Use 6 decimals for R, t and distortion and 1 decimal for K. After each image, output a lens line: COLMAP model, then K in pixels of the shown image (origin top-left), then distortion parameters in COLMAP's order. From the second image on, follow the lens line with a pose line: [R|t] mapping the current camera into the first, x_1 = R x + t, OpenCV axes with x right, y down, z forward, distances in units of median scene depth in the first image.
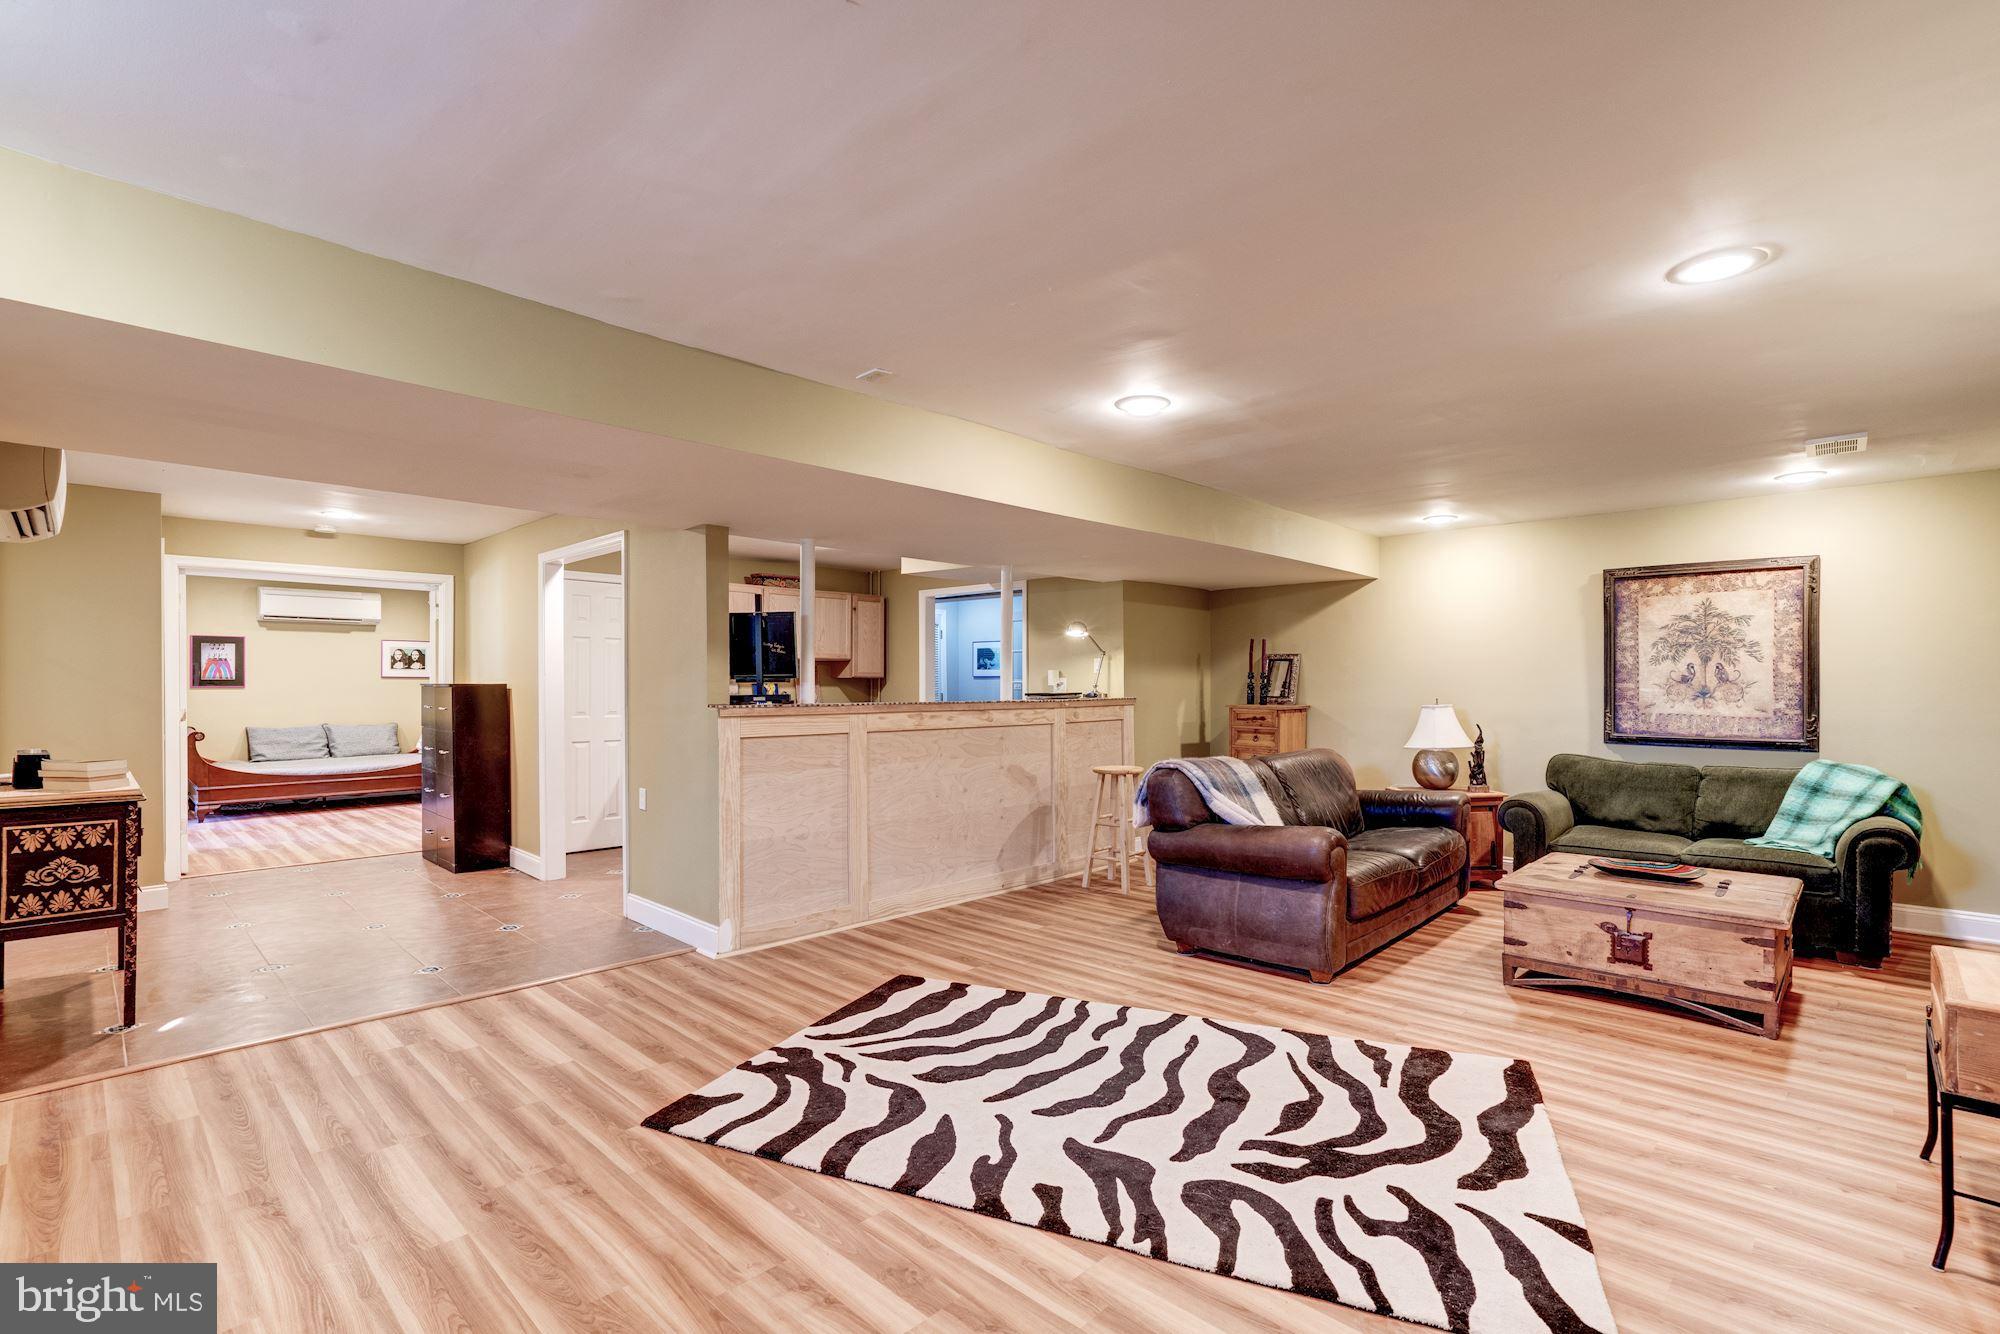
lens RADIAL K [[914.7, 0, 1003.0], [0, 914.7, 676.3], [0, 0, 1]] dist [-0.004180, -0.000534]
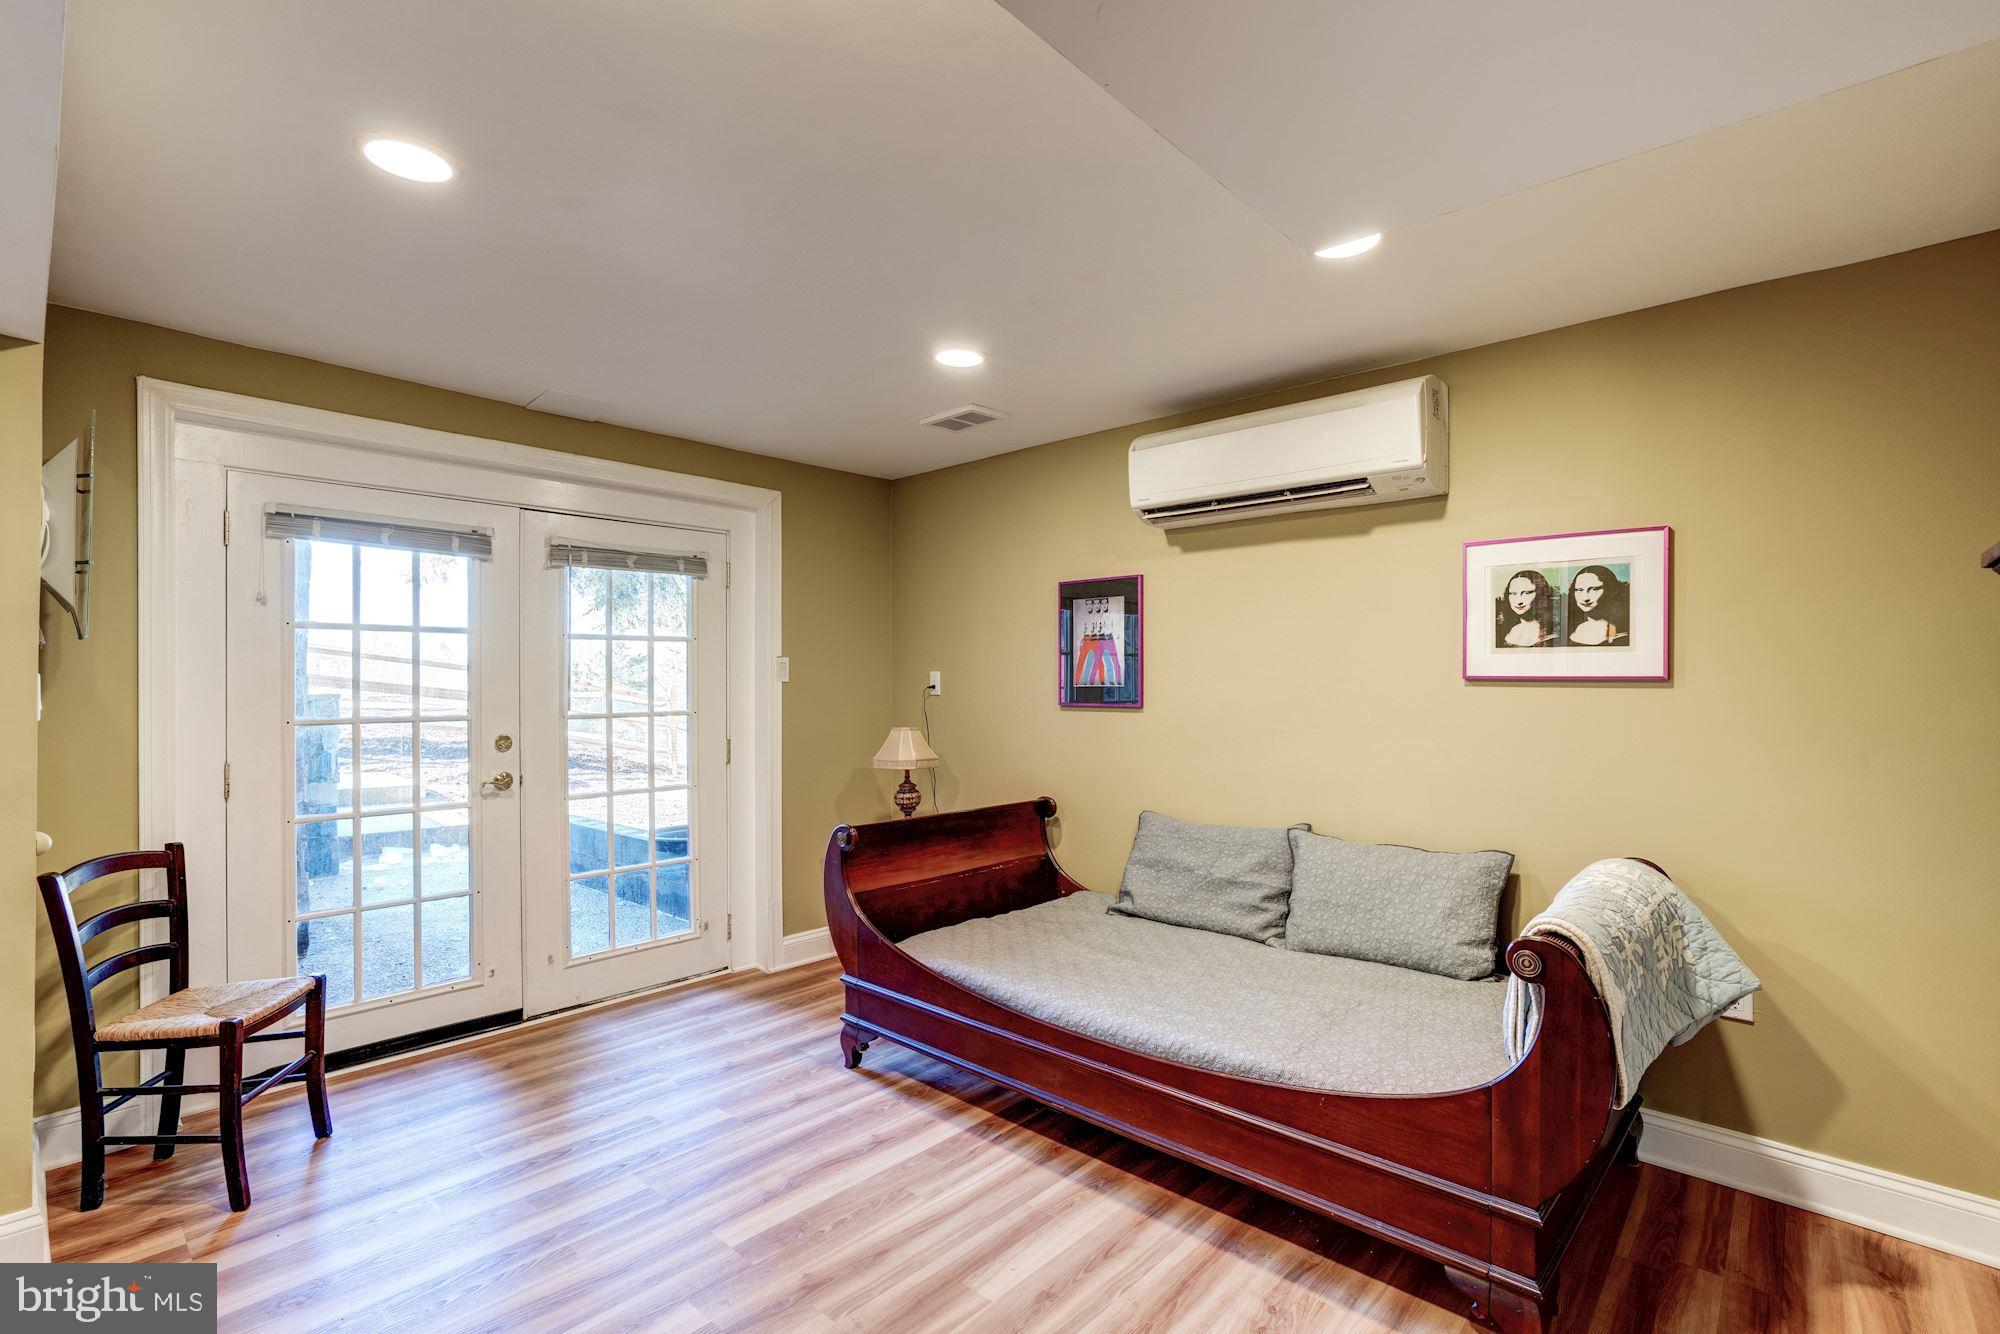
lens RADIAL K [[914.7, 0, 1002.4], [0, 914.7, 681.8], [0, 0, 1]] dist [-0.004180, -0.000534]
pose [[0.031002, -0.001179, -0.999519, -0.428400], [0.004286, 0.999990, -0.001046, 0.001676], [0.999510, -0.004251, 0.031007, 0.891578]]
